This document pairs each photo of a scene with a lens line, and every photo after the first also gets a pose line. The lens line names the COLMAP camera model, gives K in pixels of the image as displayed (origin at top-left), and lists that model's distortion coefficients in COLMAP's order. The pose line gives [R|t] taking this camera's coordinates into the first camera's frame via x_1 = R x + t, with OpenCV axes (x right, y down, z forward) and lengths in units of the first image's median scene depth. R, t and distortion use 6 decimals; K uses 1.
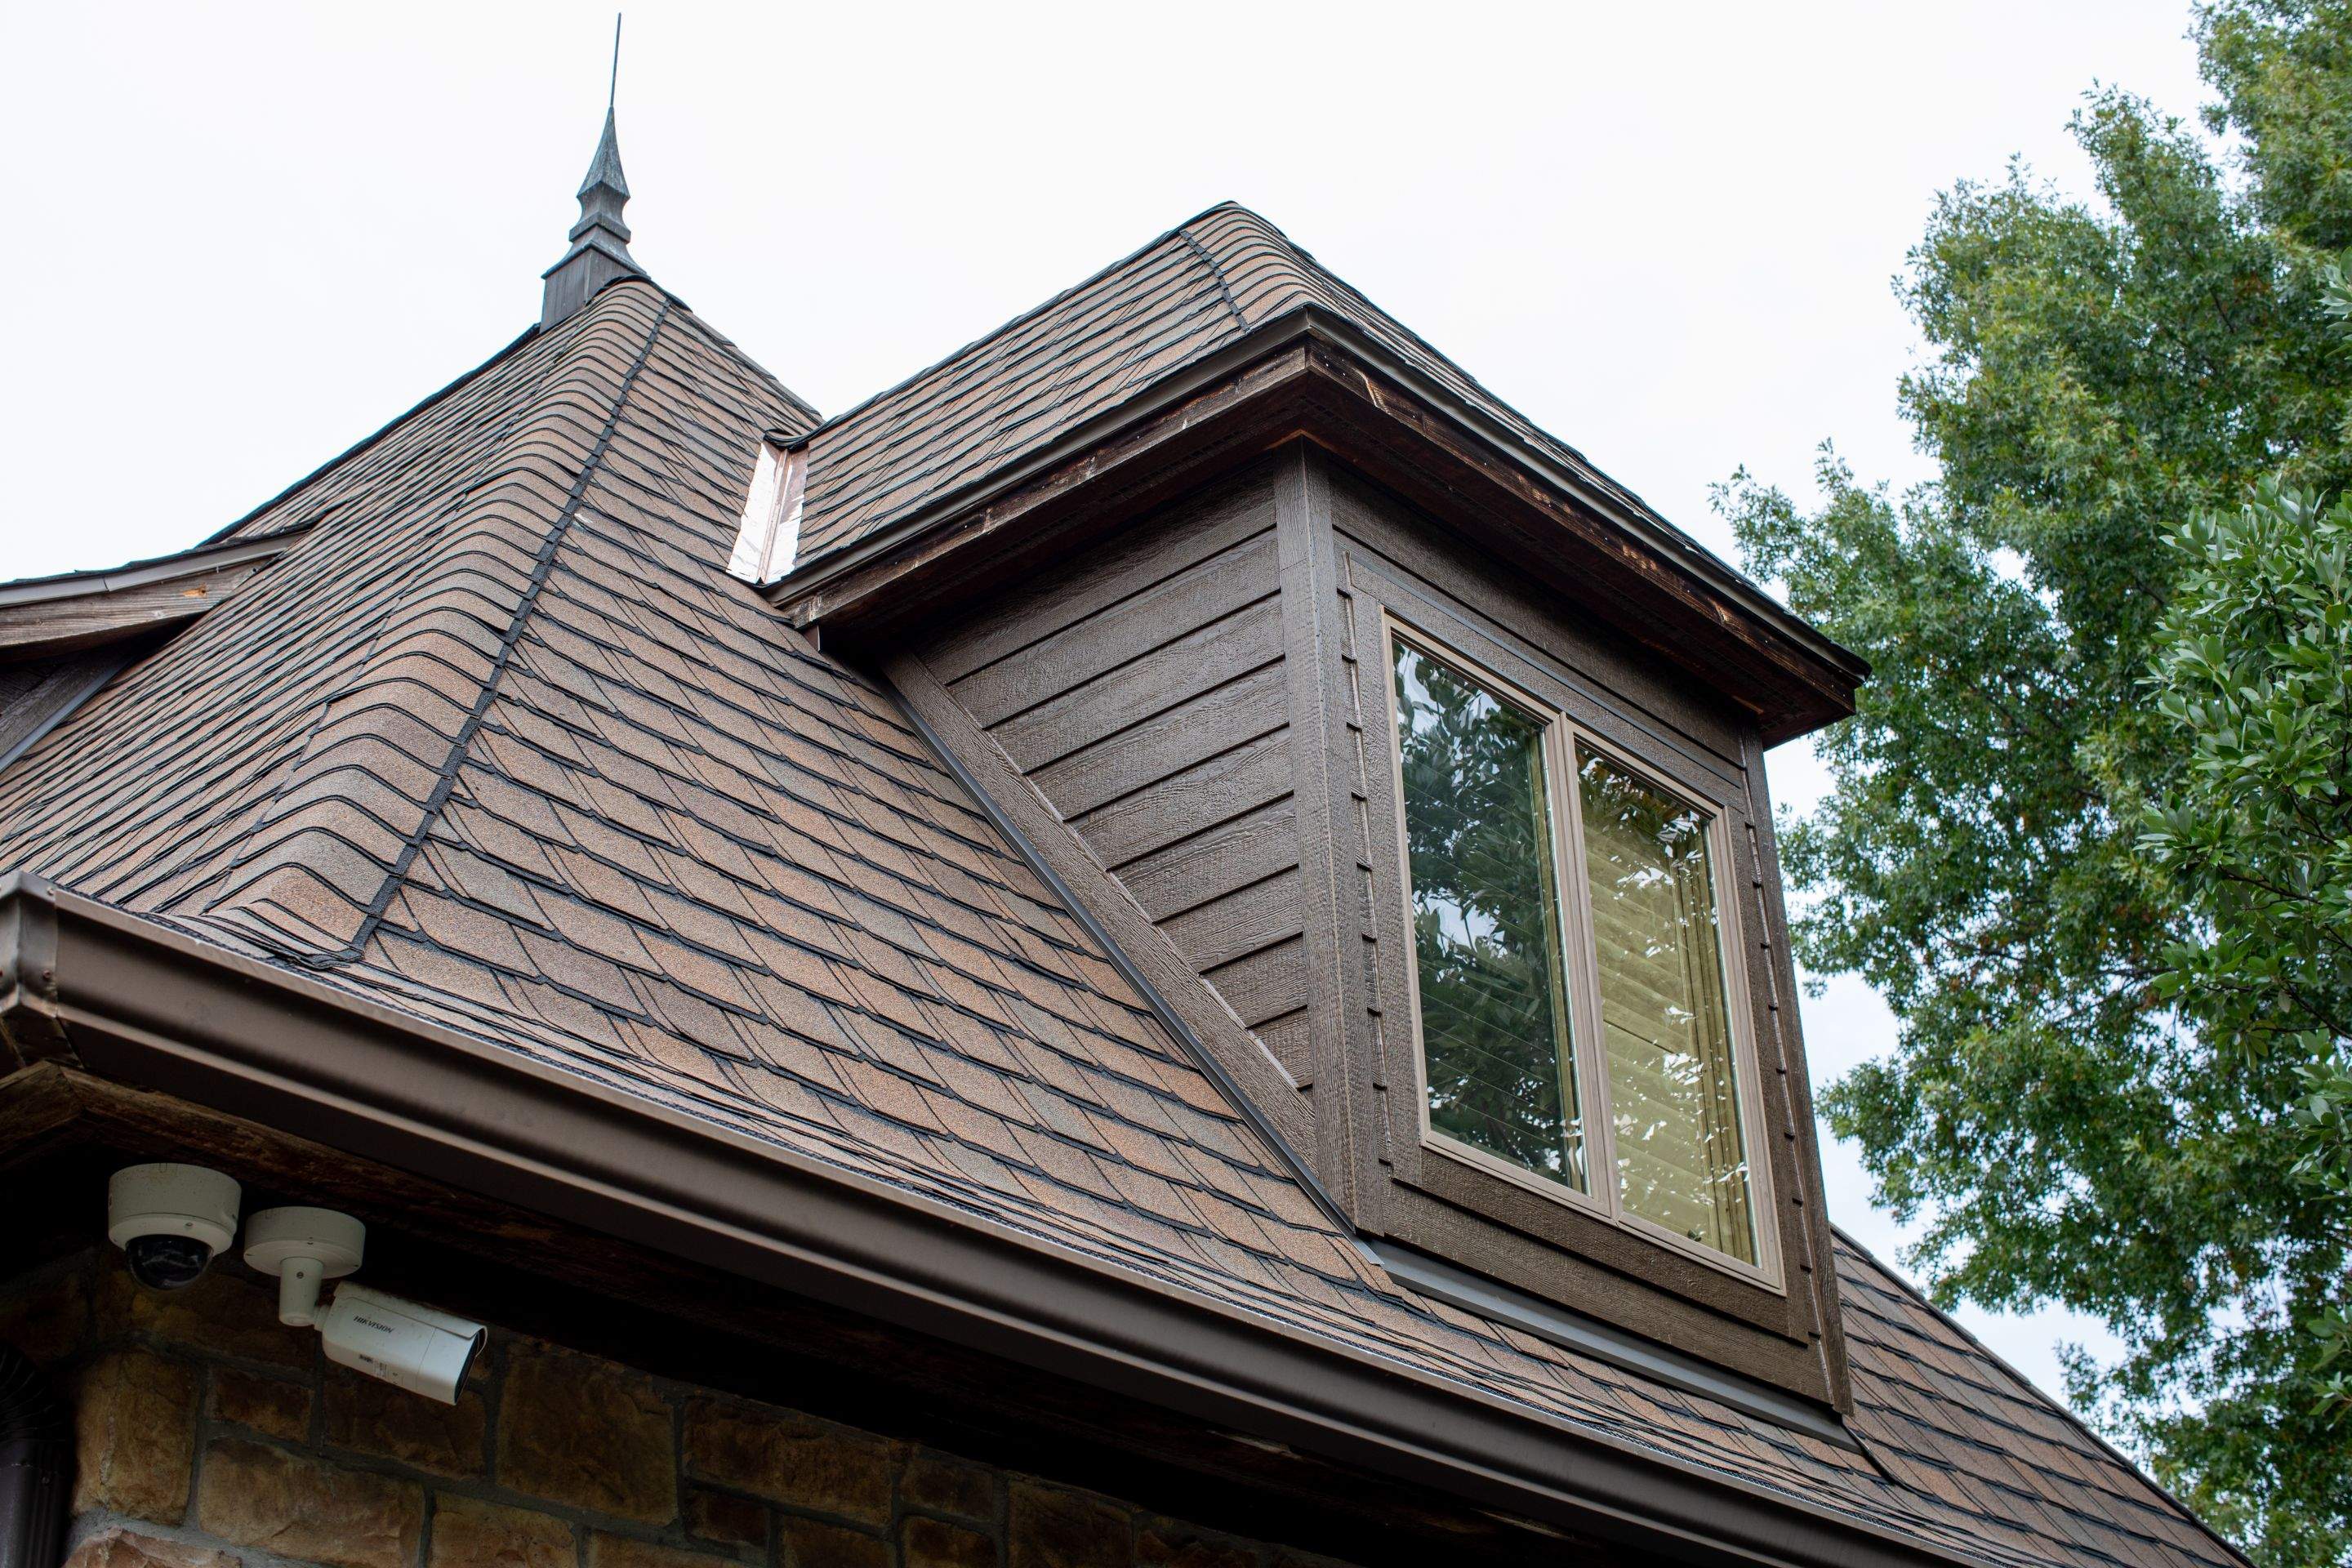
lens RADIAL K [[3413.2, 0, 1176.0], [0, 3413.2, 784.0], [0, 0, 1]] dist [-0.187534, 0.473600]
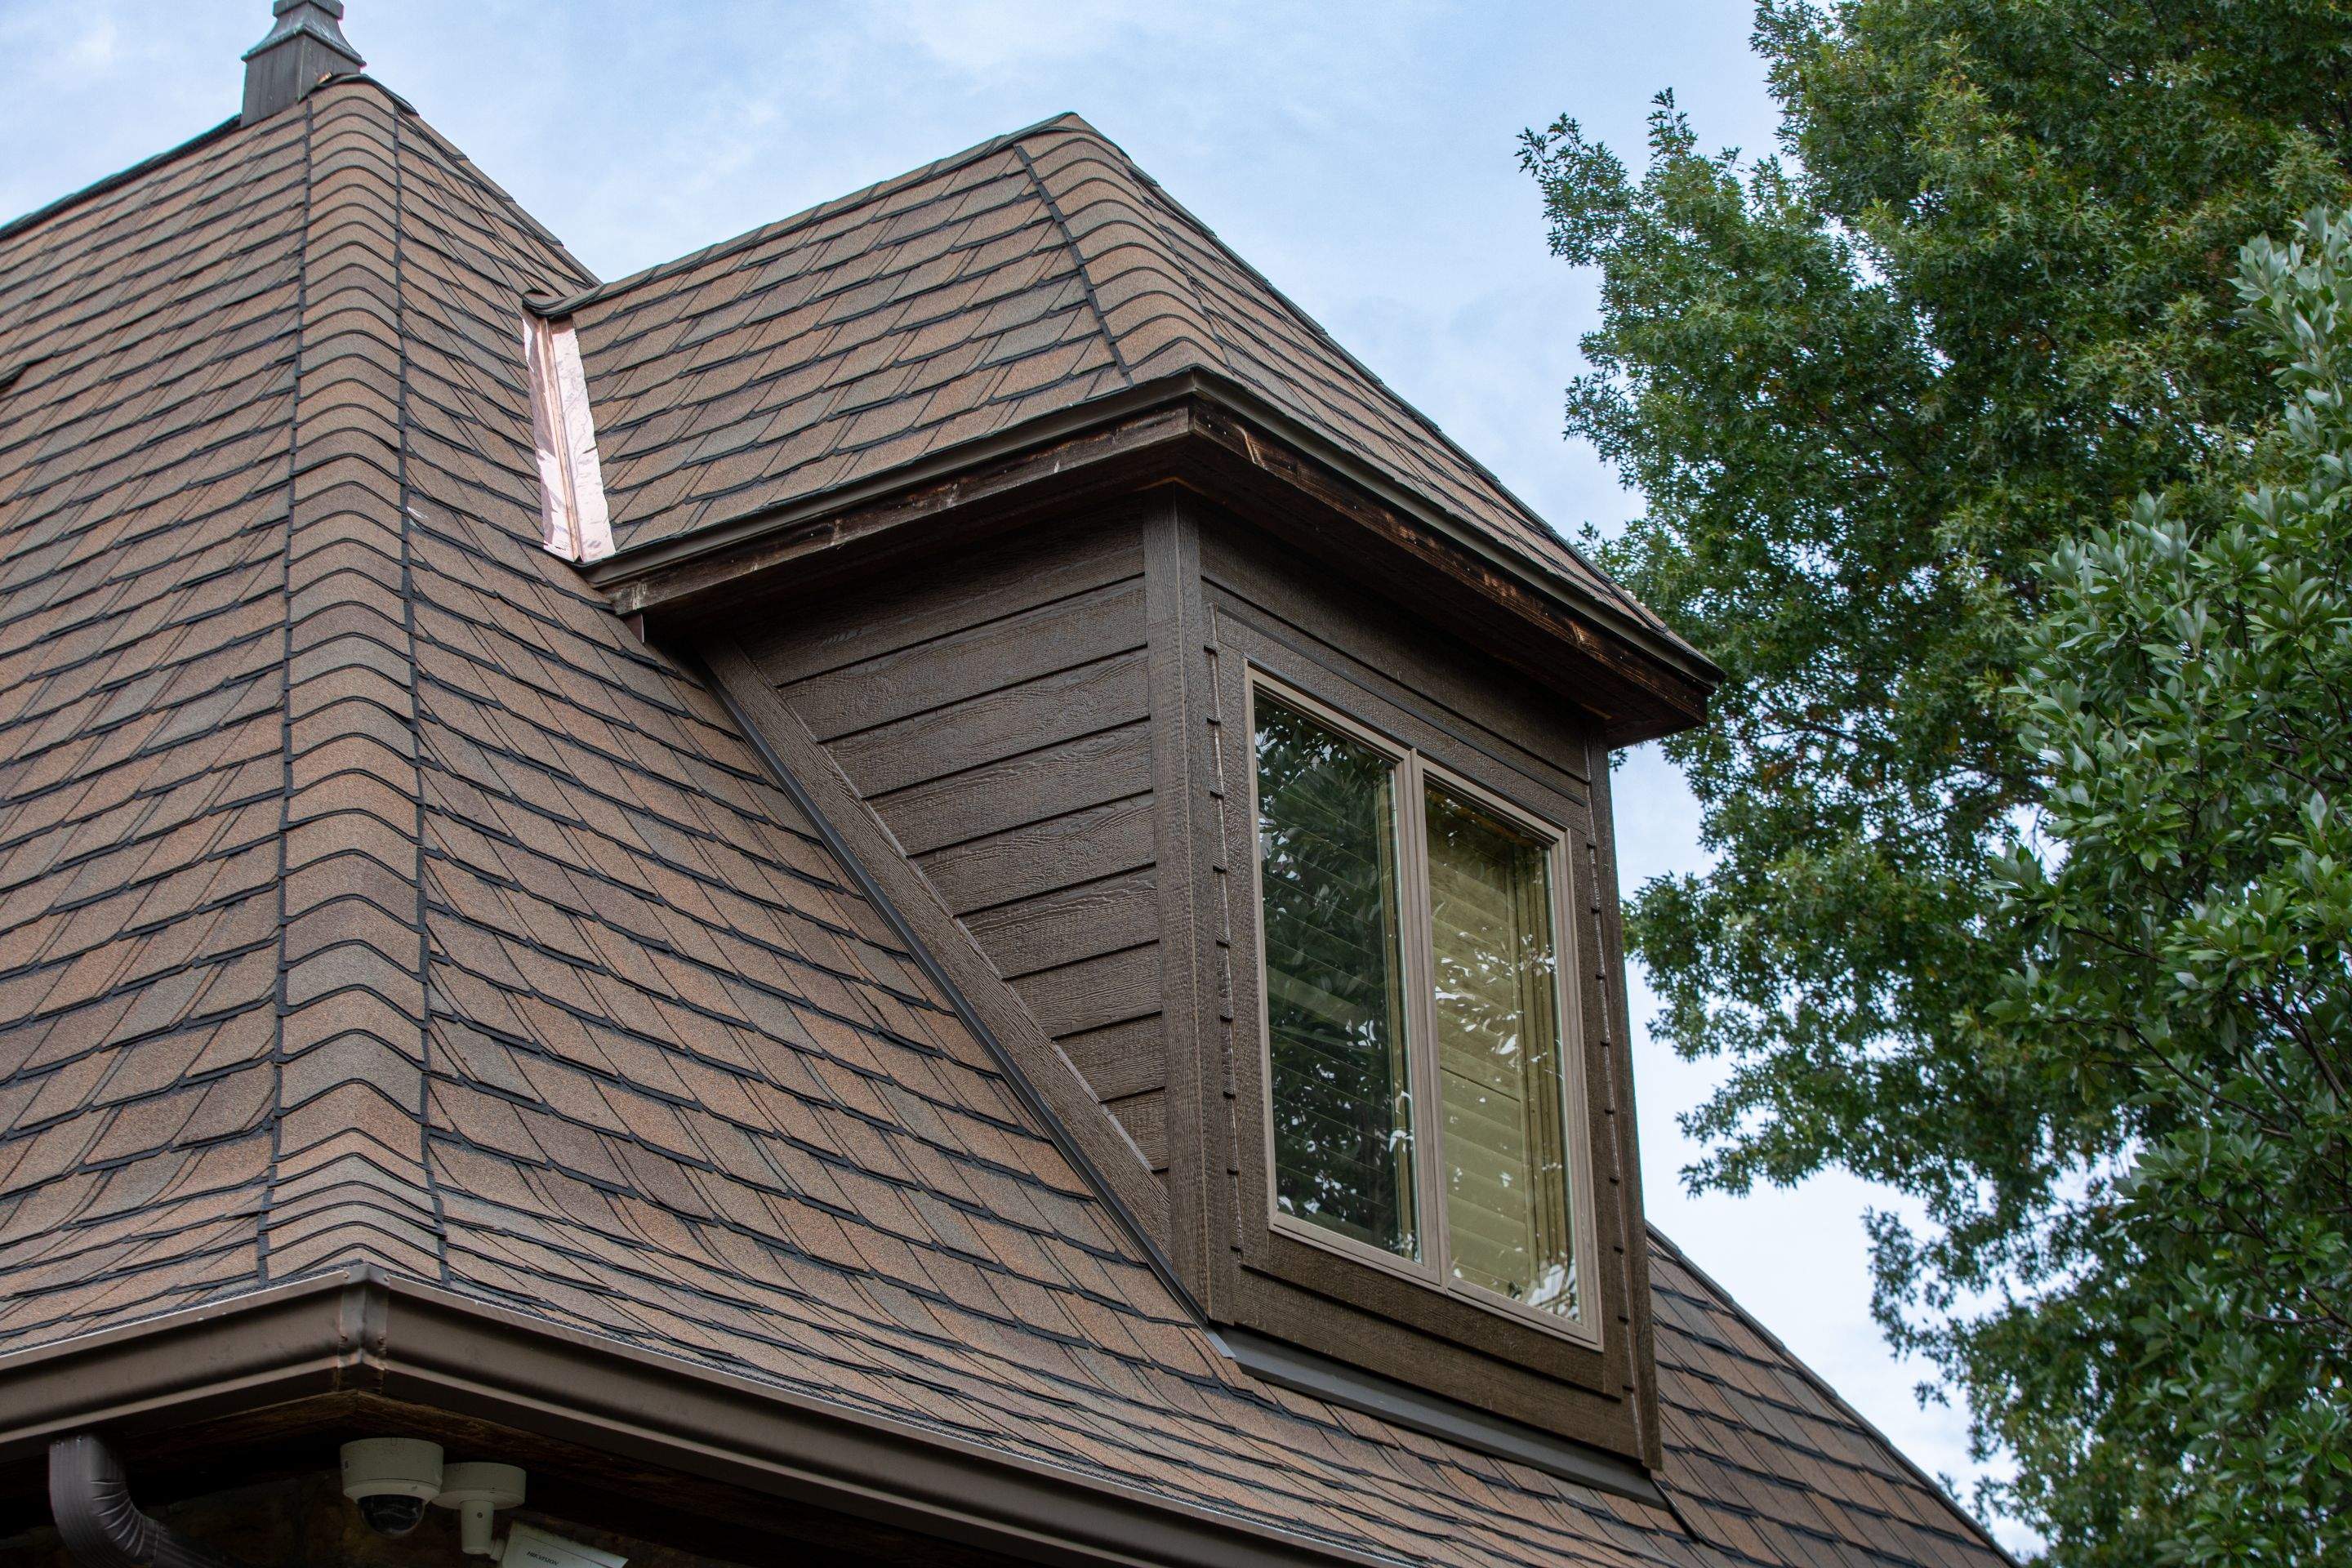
lens RADIAL K [[4867.0, 0, 1057.4], [0, 4867.0, 733.6], [0, 0, 1]] dist [-0.269384, 0.413093]
pose [[0.995449, 0.044658, 0.084188, -0.105755], [-0.053569, 0.992842, 0.106745, -0.170035], [-0.078818, -0.110769, 0.990716, -0.369159]]
